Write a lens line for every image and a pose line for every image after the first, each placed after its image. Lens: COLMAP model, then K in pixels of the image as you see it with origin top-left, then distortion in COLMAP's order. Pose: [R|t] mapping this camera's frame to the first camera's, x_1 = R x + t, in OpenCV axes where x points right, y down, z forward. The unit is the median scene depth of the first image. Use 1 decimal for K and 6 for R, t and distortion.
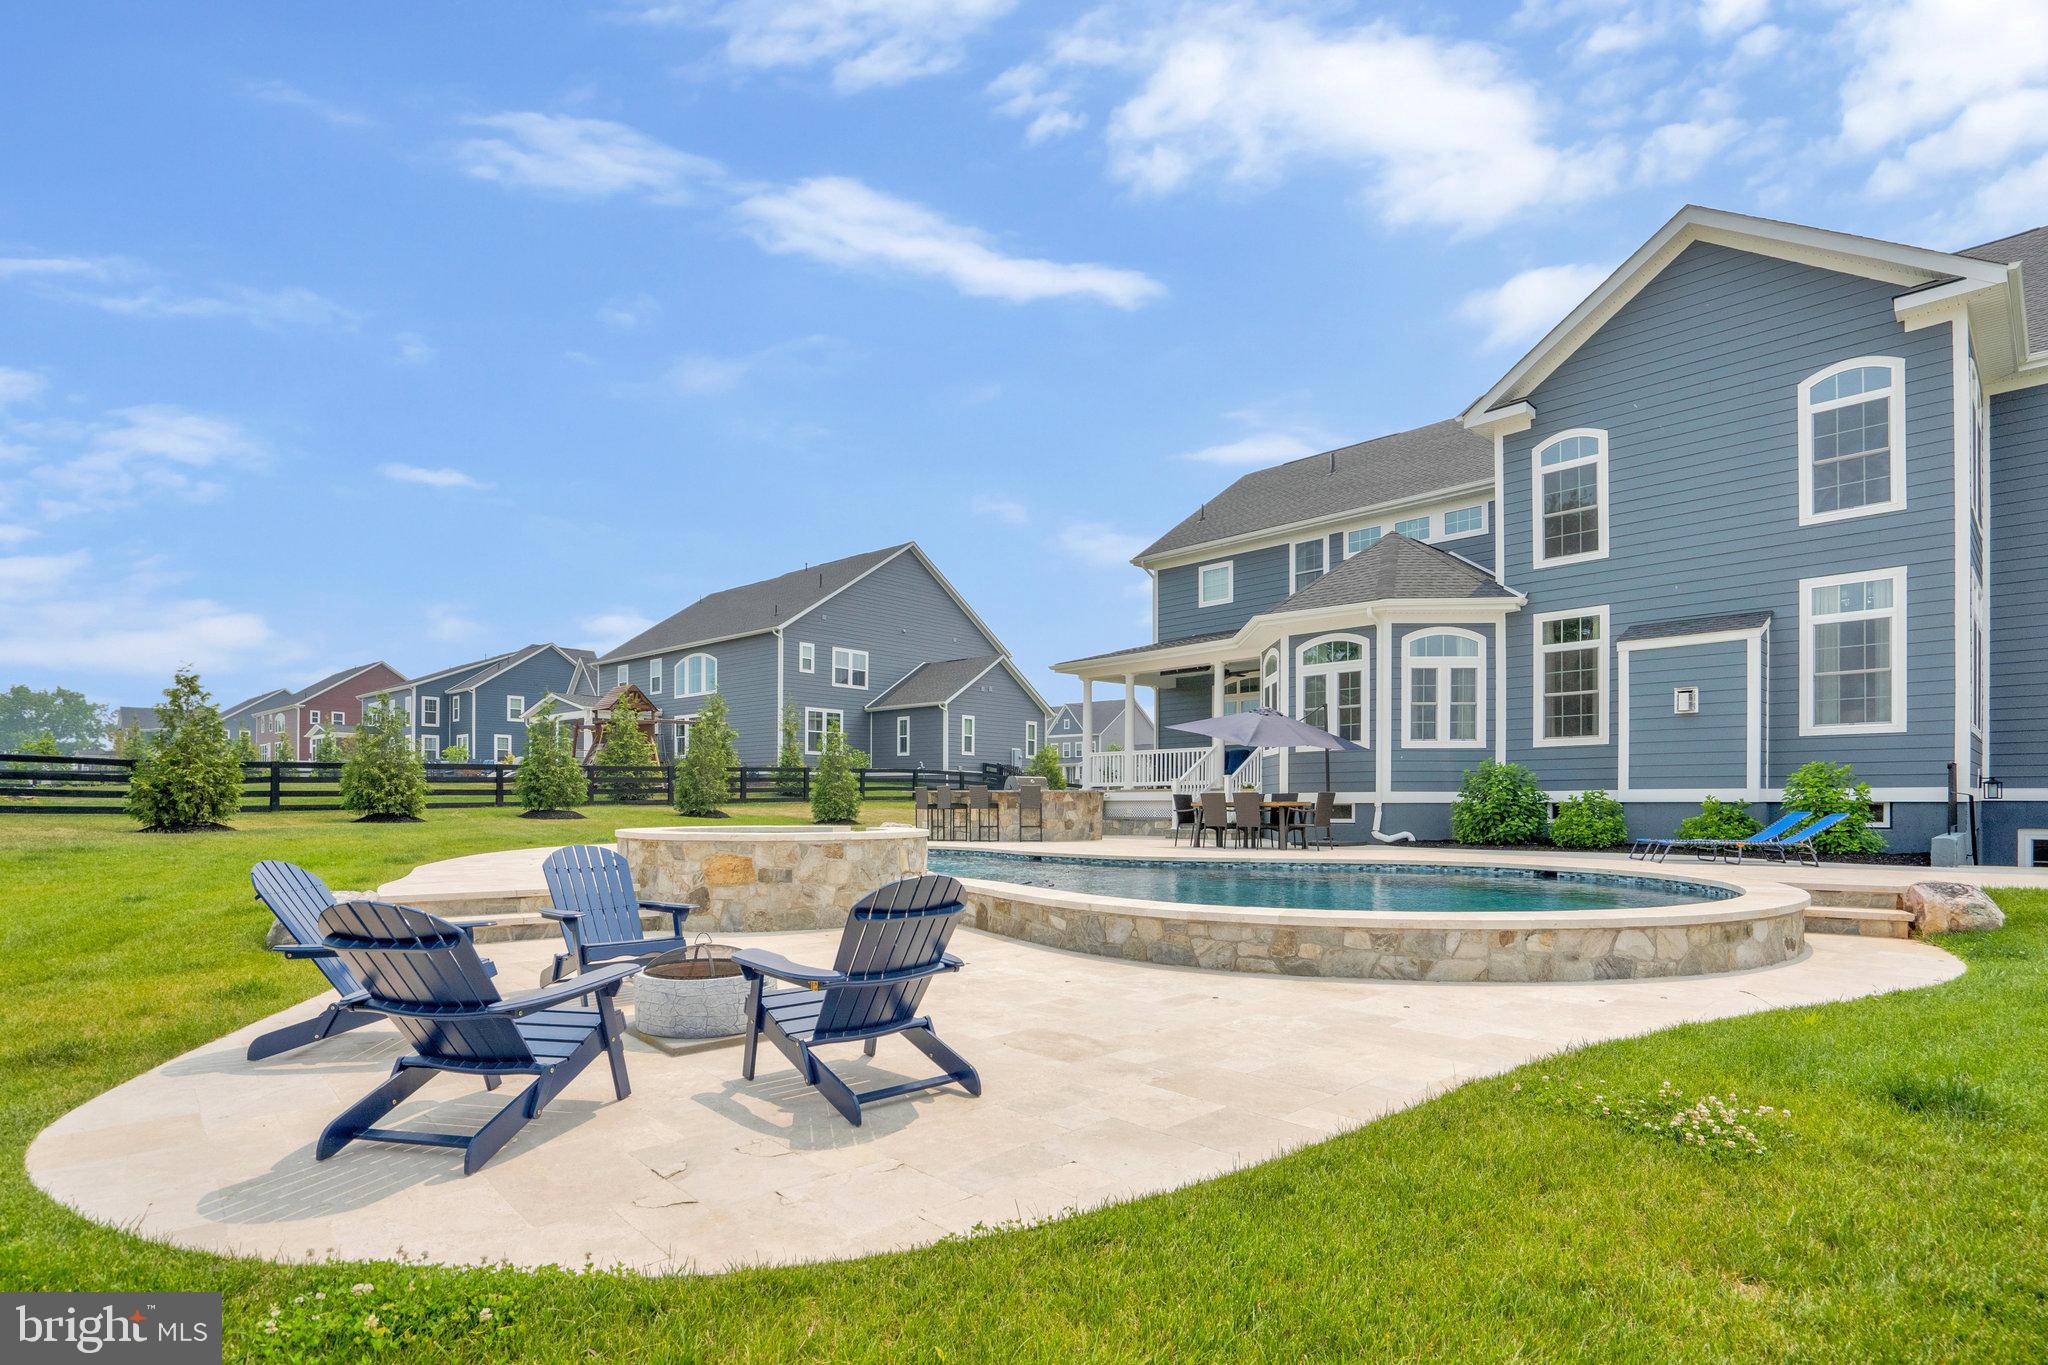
lens RADIAL K [[996.8, 0, 1036.6], [0, 996.8, 792.7], [0, 0, 1]] dist [-0.062297, 0.026108]
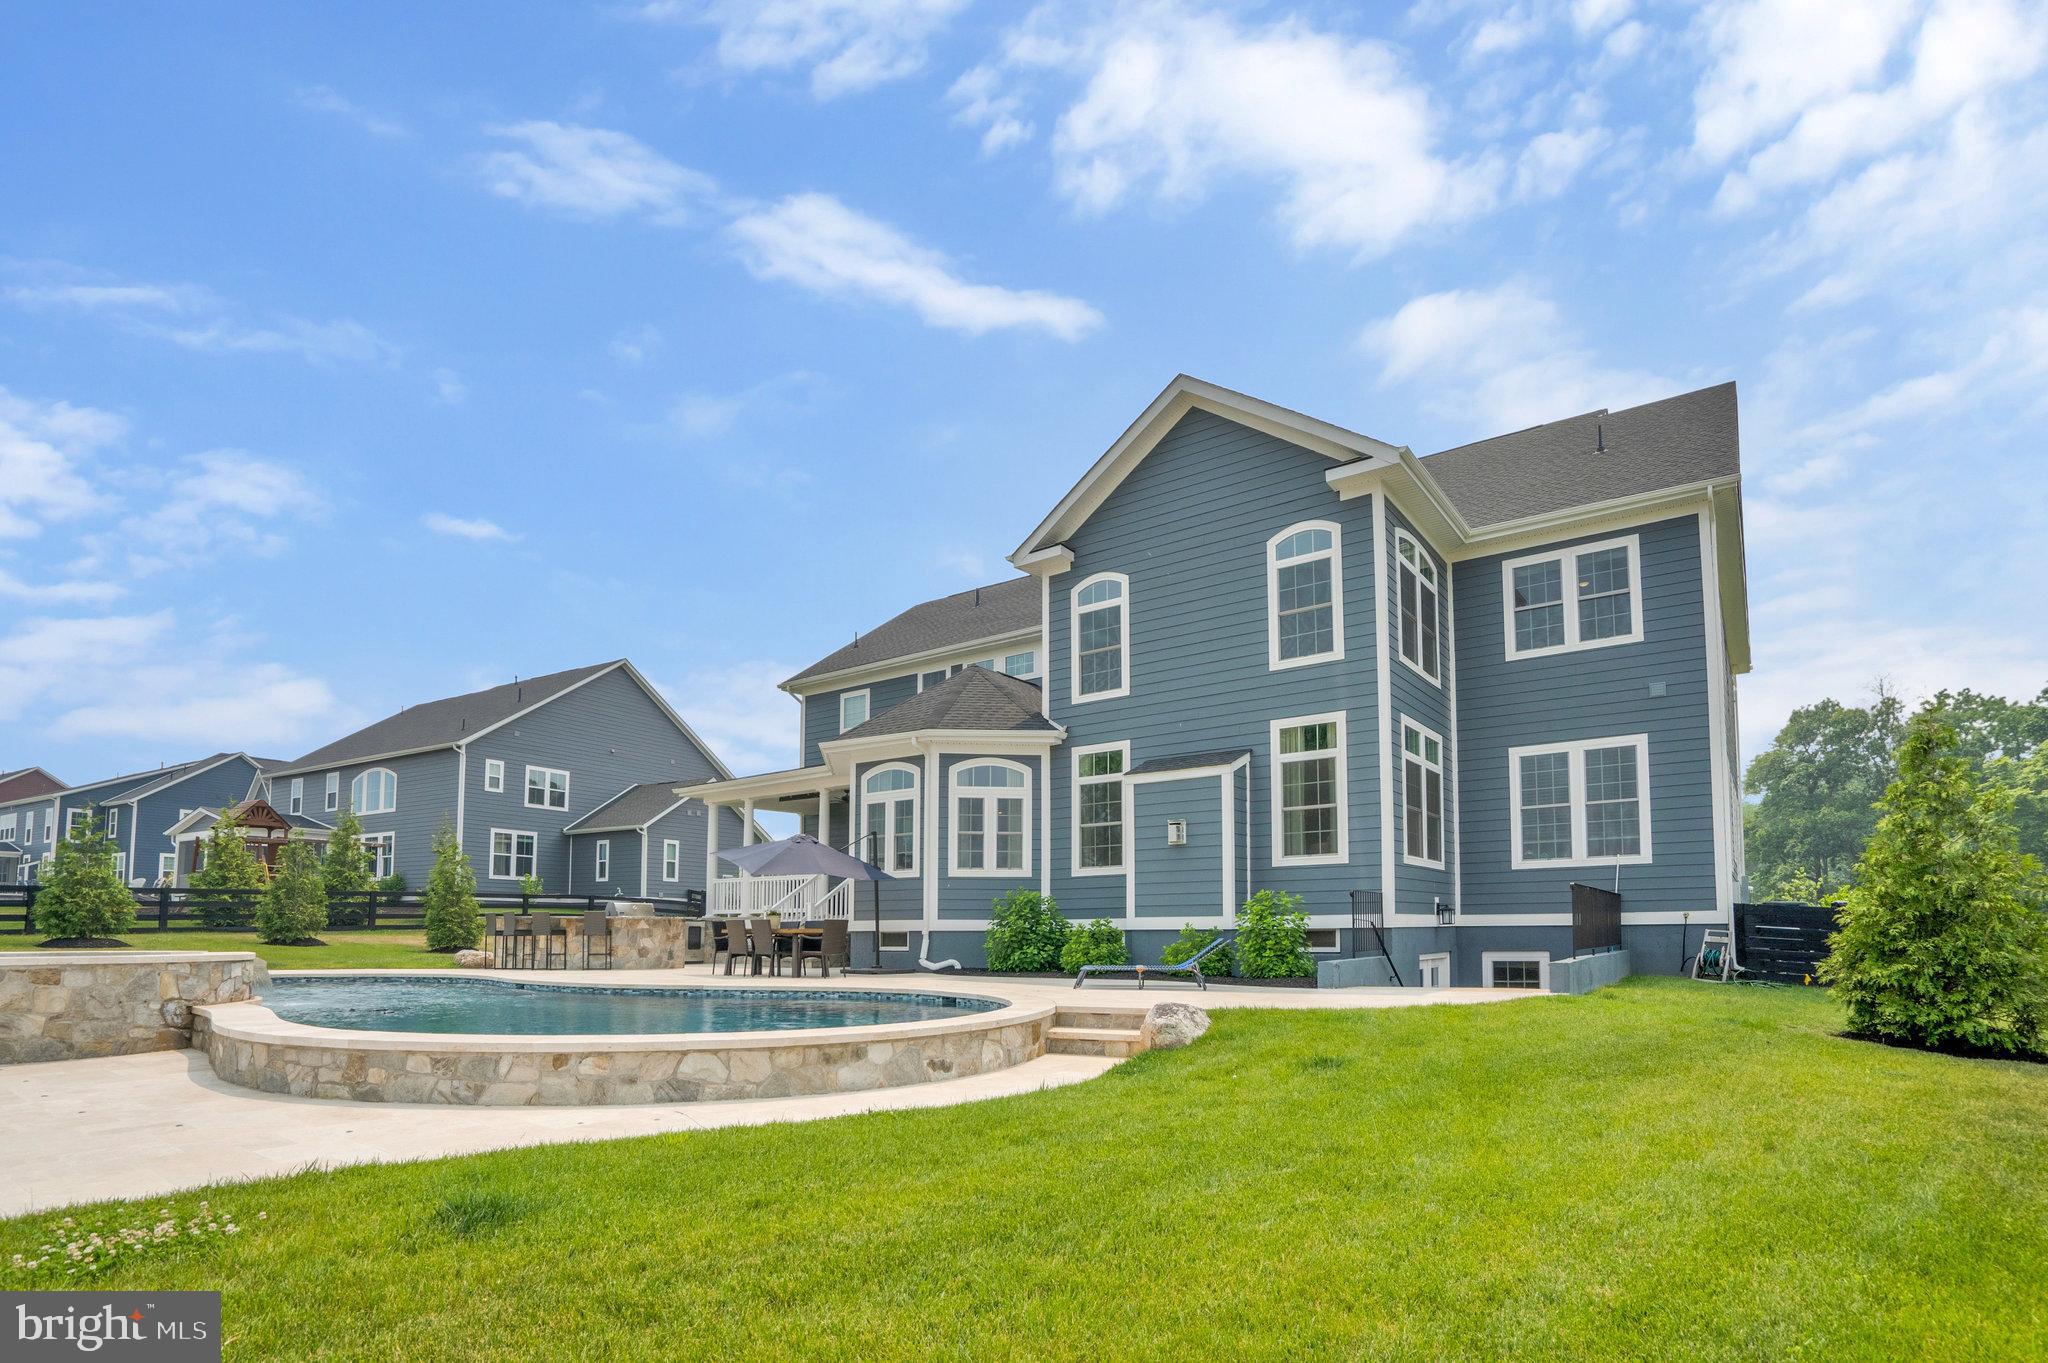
lens RADIAL K [[1018.2, 0, 1045.0], [0, 1018.2, 860.1], [0, 0, 1]] dist [-0.065378, 0.018012]
pose [[0.983867, 0.011808, 0.178510, 0.288429], [-0.000851, 0.998117, -0.061333, 0.001949], [-0.178898, 0.060192, 0.982025, -0.037873]]
